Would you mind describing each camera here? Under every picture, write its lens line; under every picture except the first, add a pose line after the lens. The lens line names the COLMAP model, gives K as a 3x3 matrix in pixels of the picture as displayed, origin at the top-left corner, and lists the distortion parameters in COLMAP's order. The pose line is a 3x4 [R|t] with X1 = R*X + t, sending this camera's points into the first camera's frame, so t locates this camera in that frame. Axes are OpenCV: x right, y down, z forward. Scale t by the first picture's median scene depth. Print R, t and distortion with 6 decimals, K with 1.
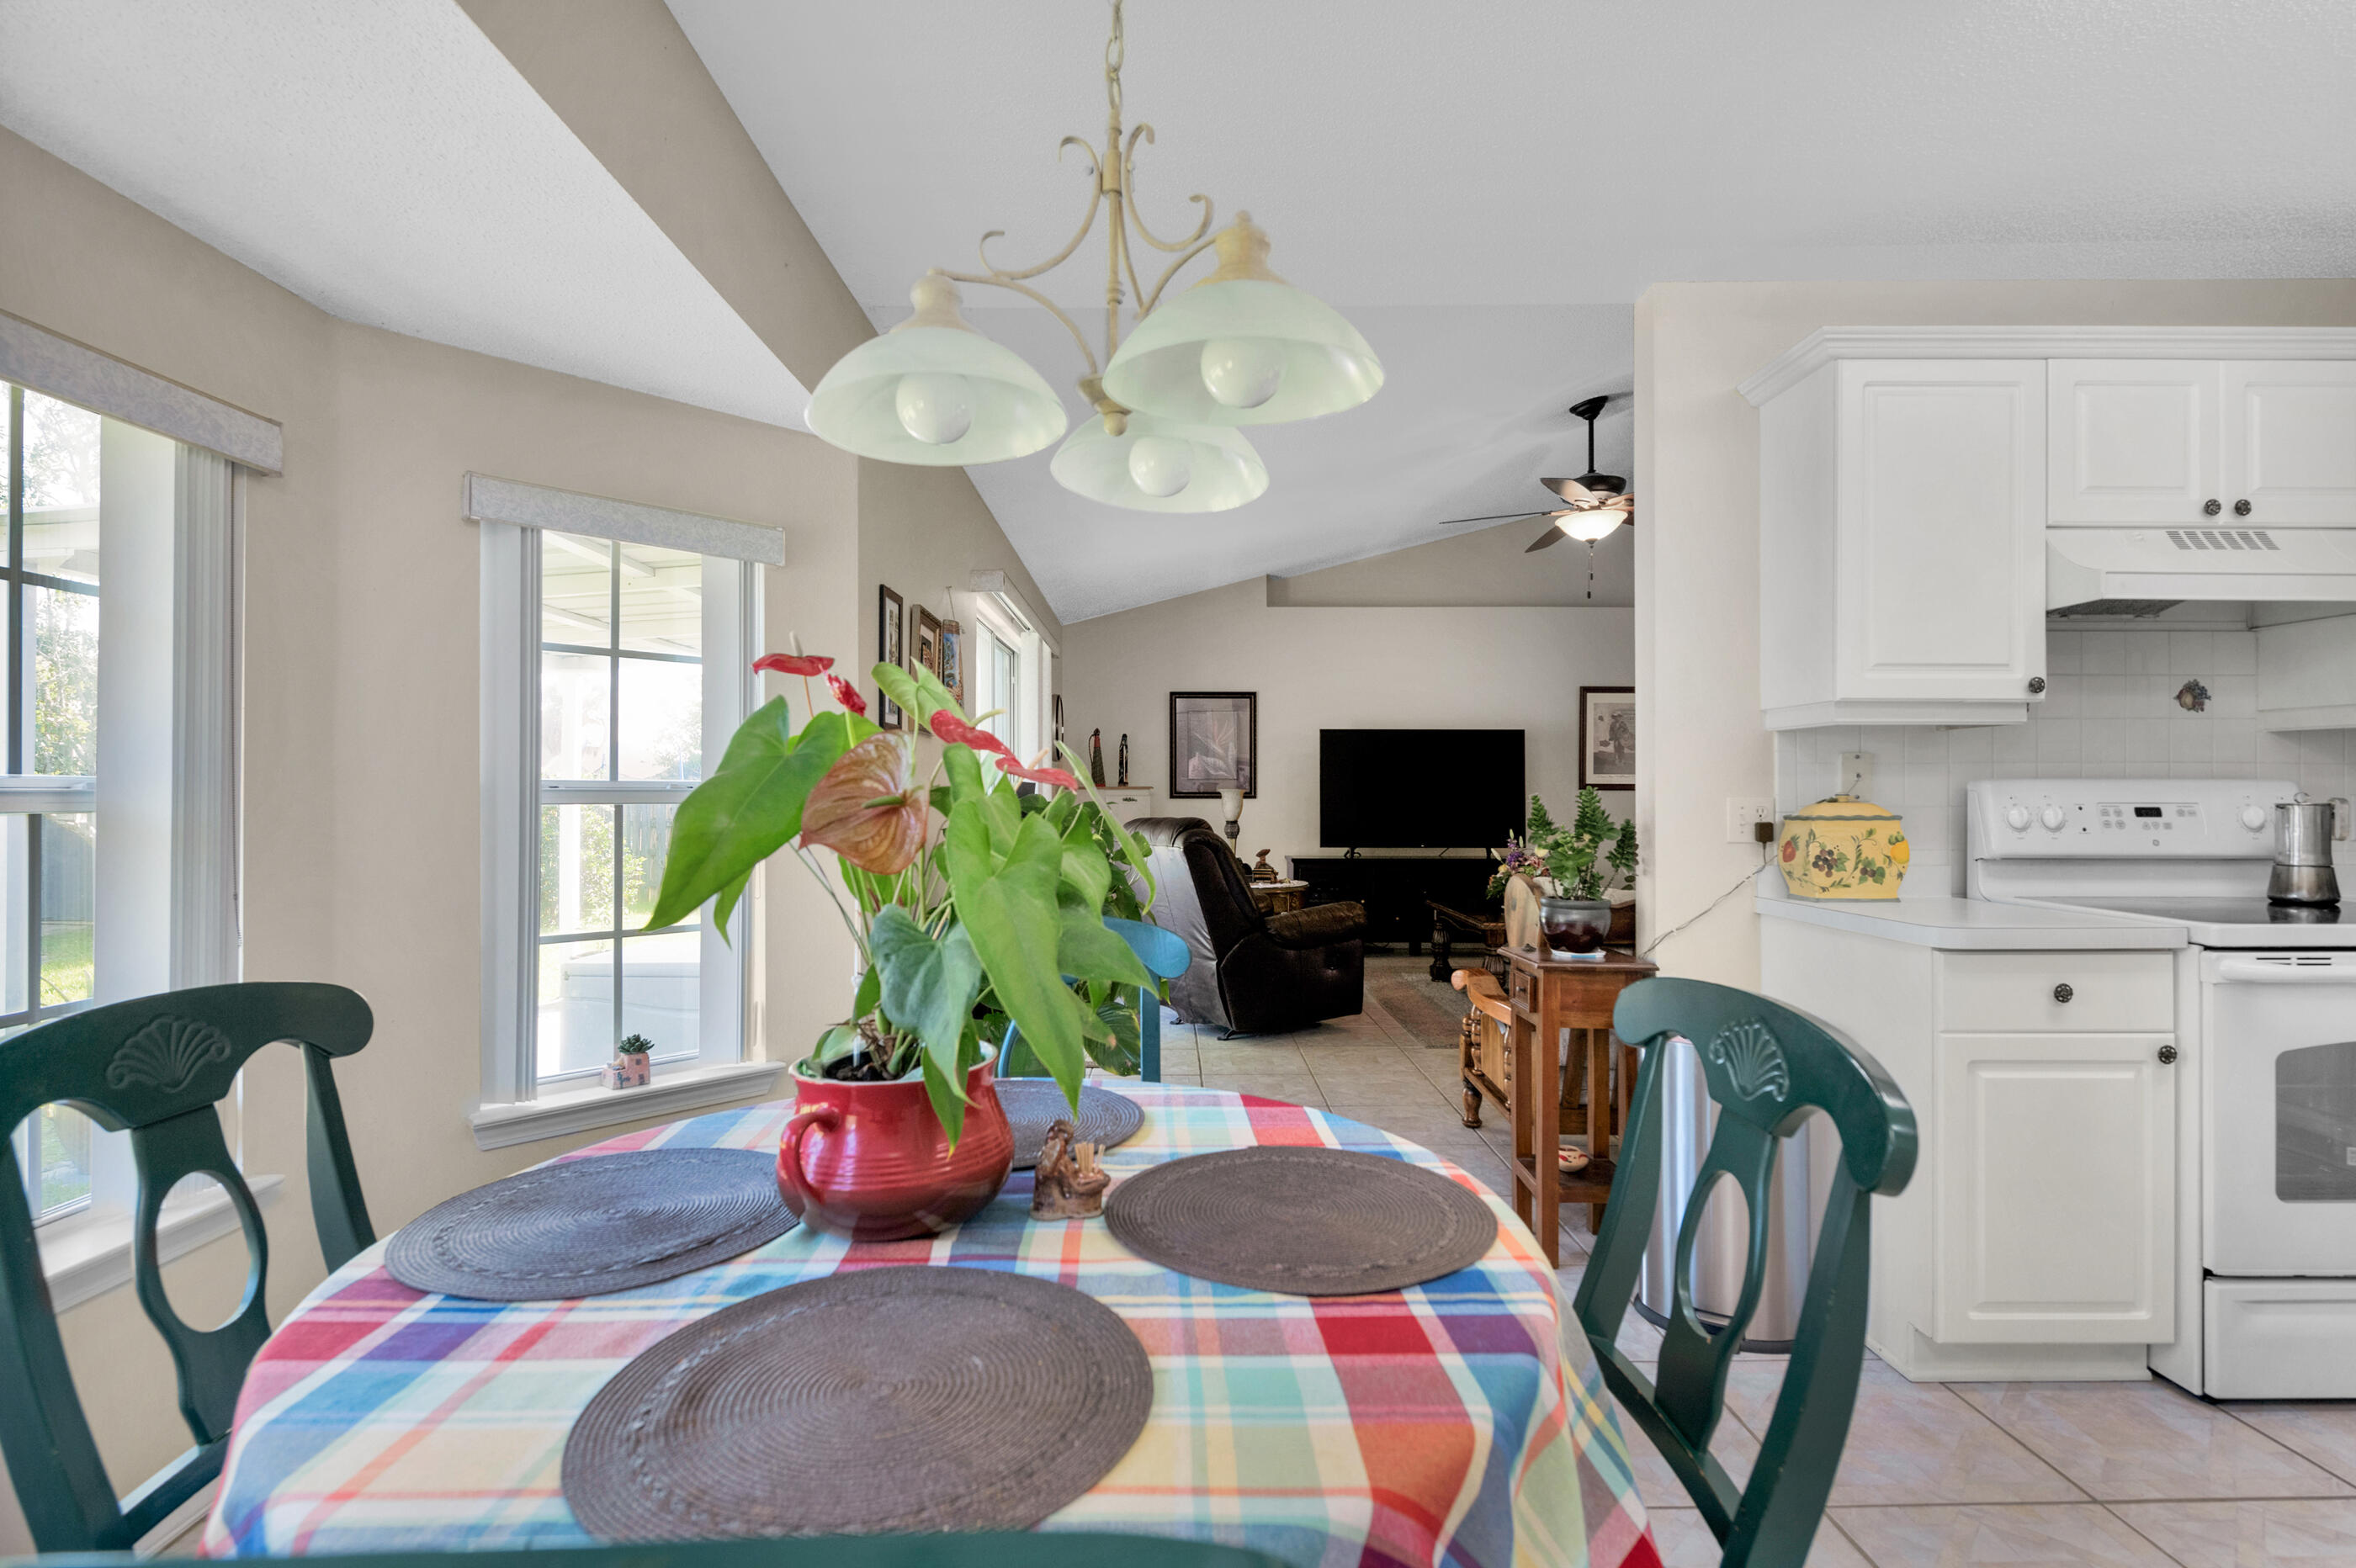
lens RADIAL K [[1106.6, 0, 1178.0], [0, 1106.6, 784.0], [0, 0, 1]] dist [0.001184, -0.000134]
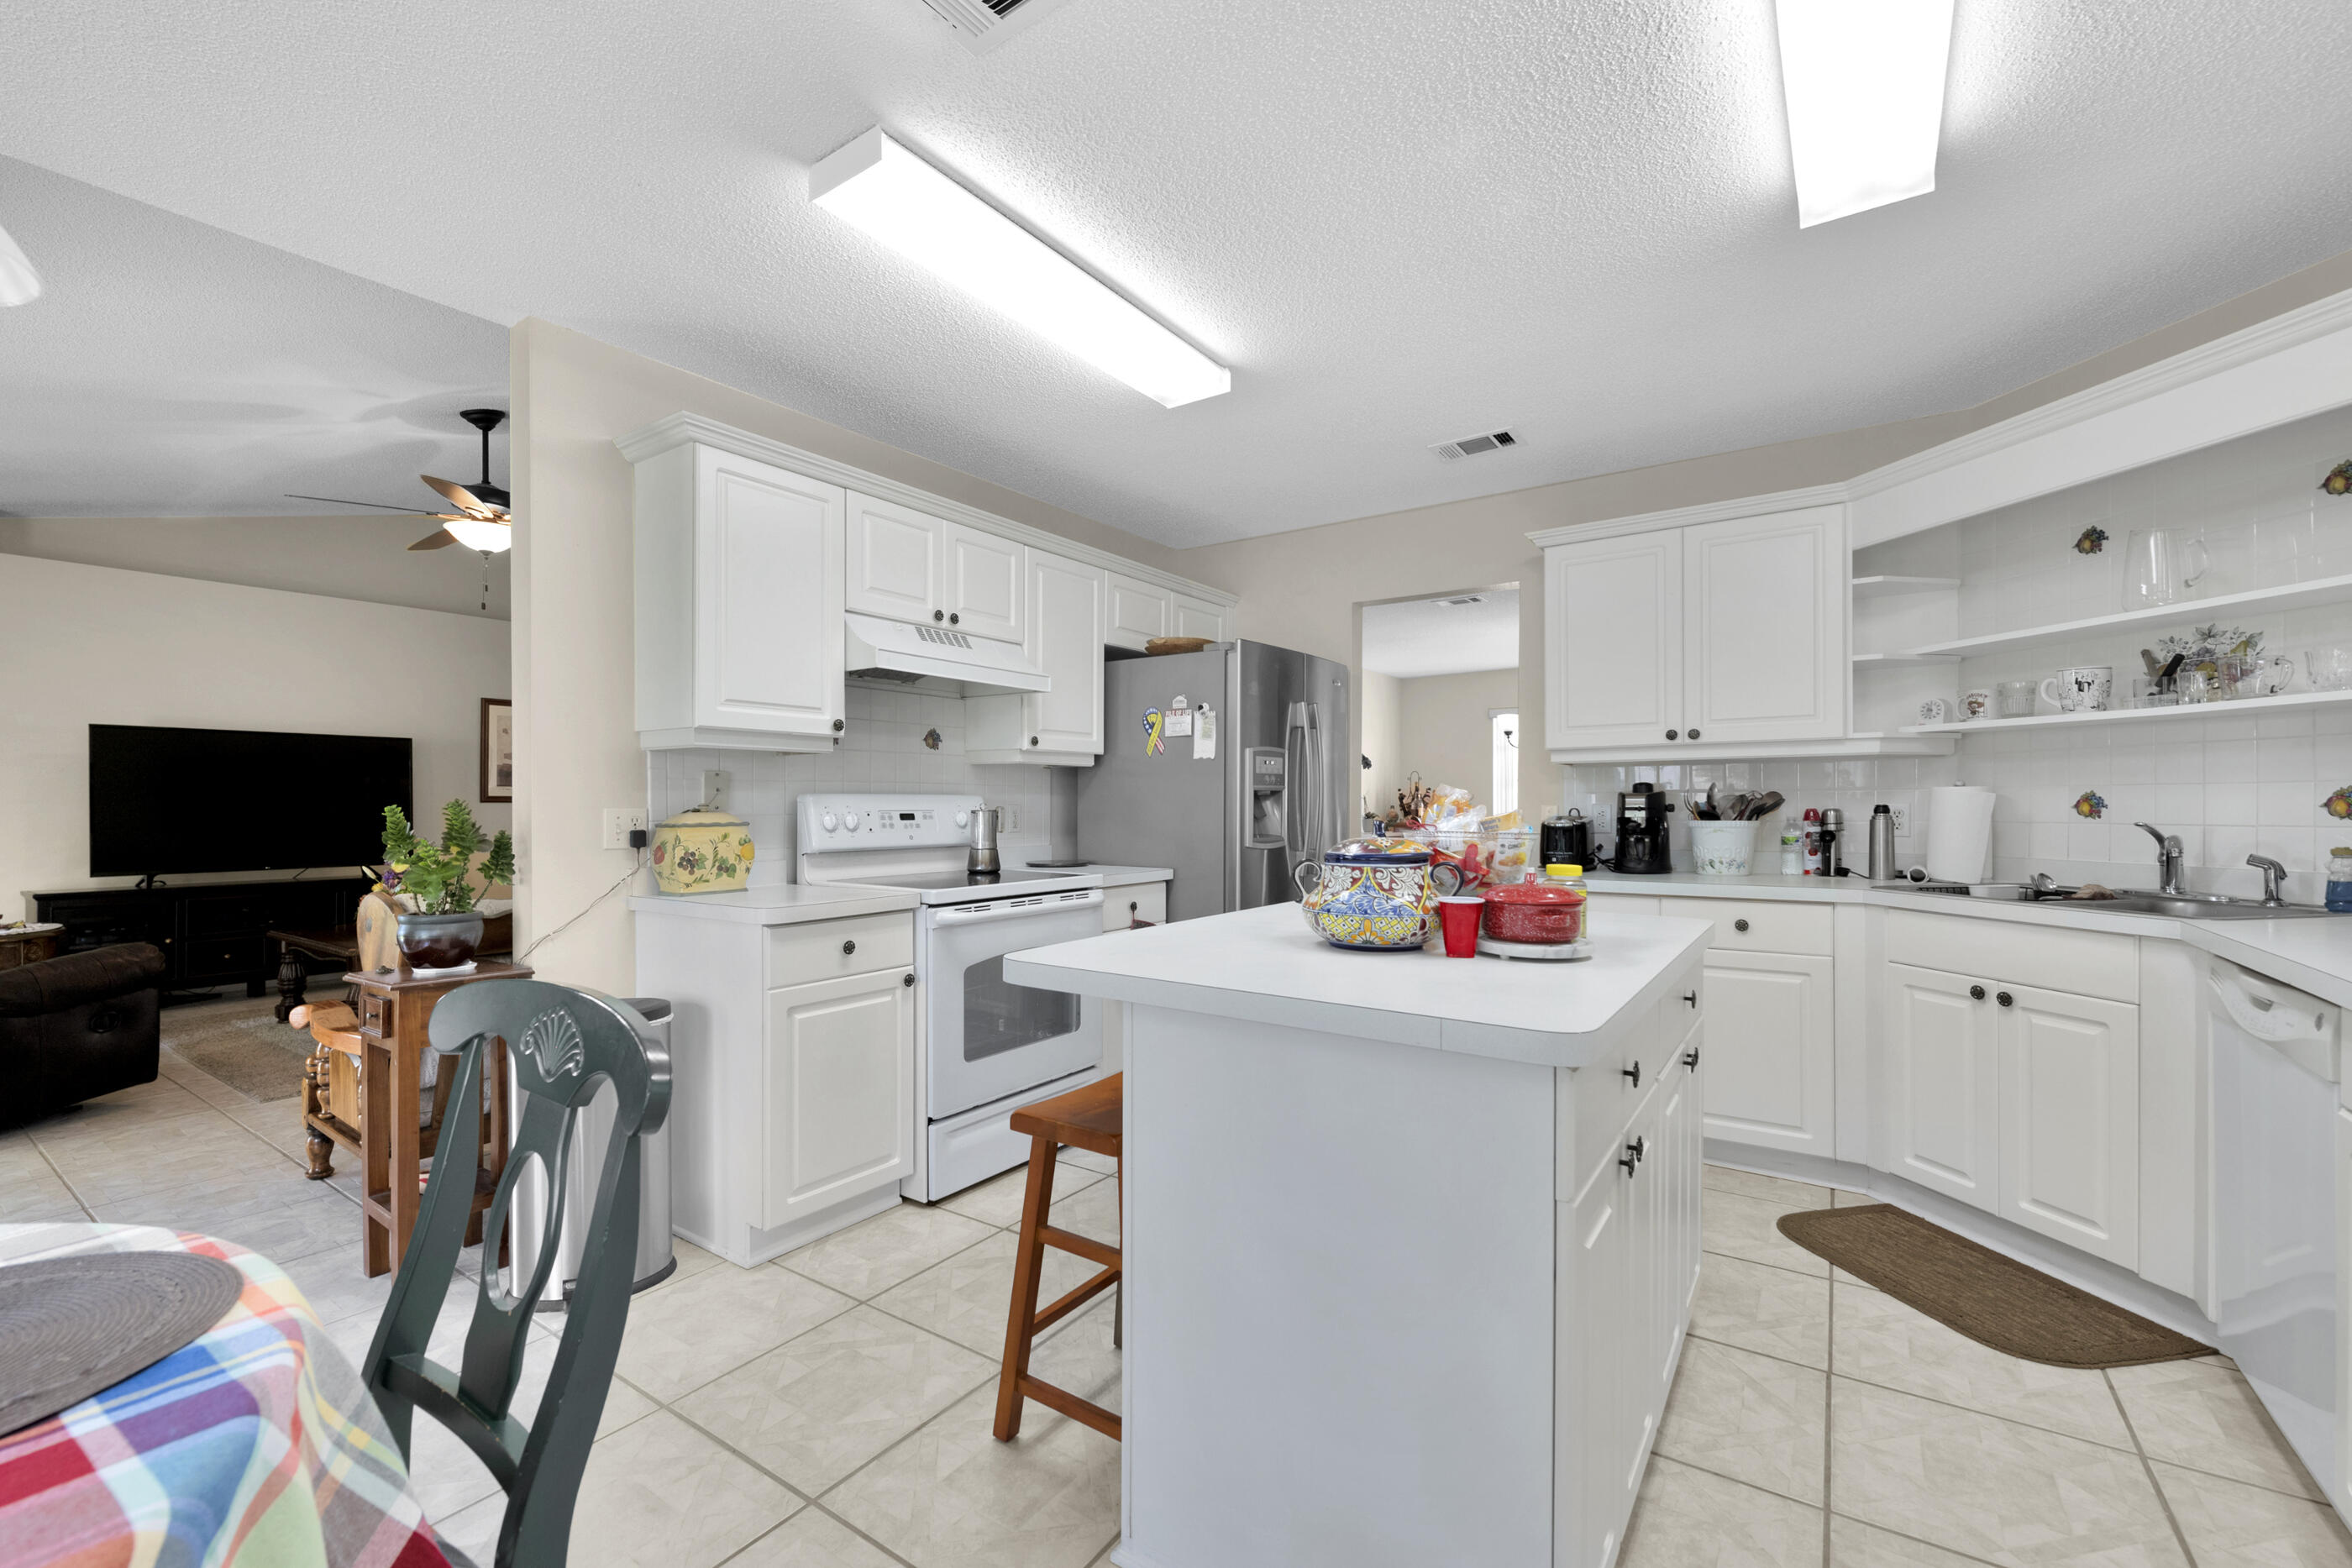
lens RADIAL K [[966.2, 0, 1184.8], [0, 966.2, 804.1], [0, 0, 1]] dist [0.000383, -0.002860]
pose [[0.568629, -0.002709, 0.822589, 0.032889], [-0.003248, 0.999979, 0.005538, 0.000403], [-0.822587, -0.005821, 0.568609, -0.028448]]
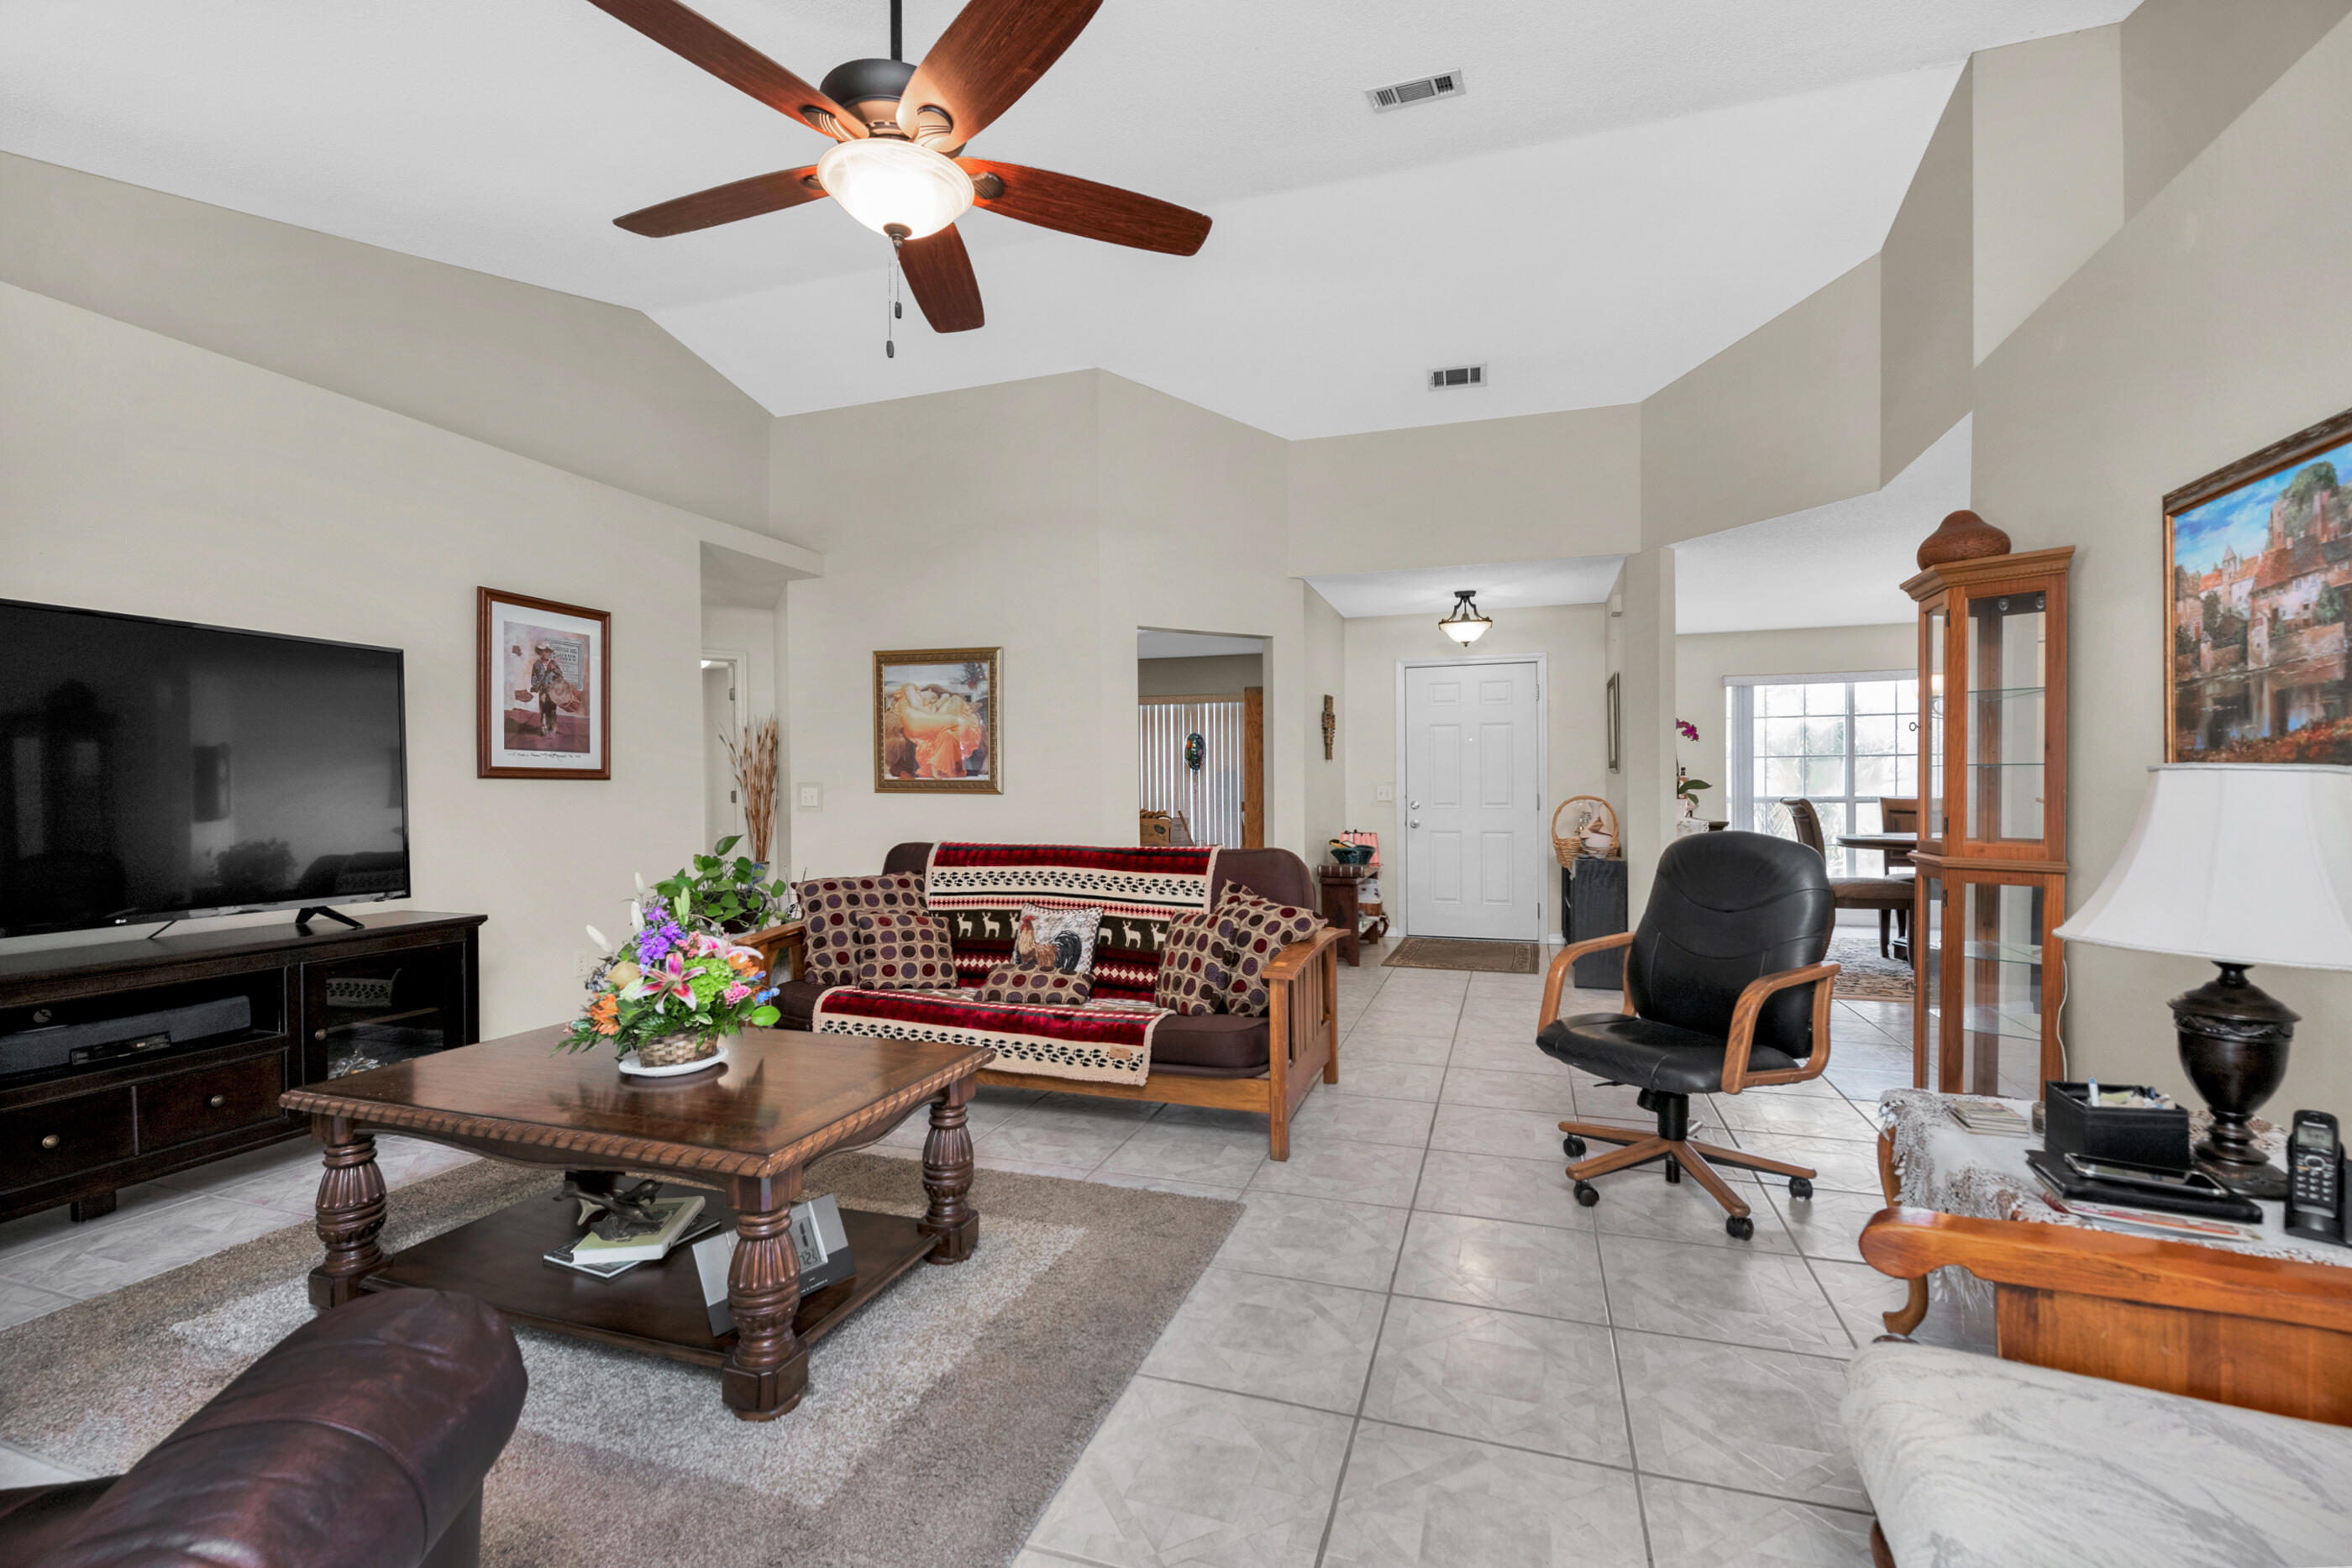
lens RADIAL K [[972.8, 0, 1179.4], [0, 972.8, 793.4], [0, 0, 1]] dist [-0.001591, -0.000449]
pose [[0.317322, -0.007998, 0.948284, 0.065872], [-0.006413, 0.999923, 0.010580, 0.017089], [-0.948296, -0.009439, 0.317246, 1.605382]]
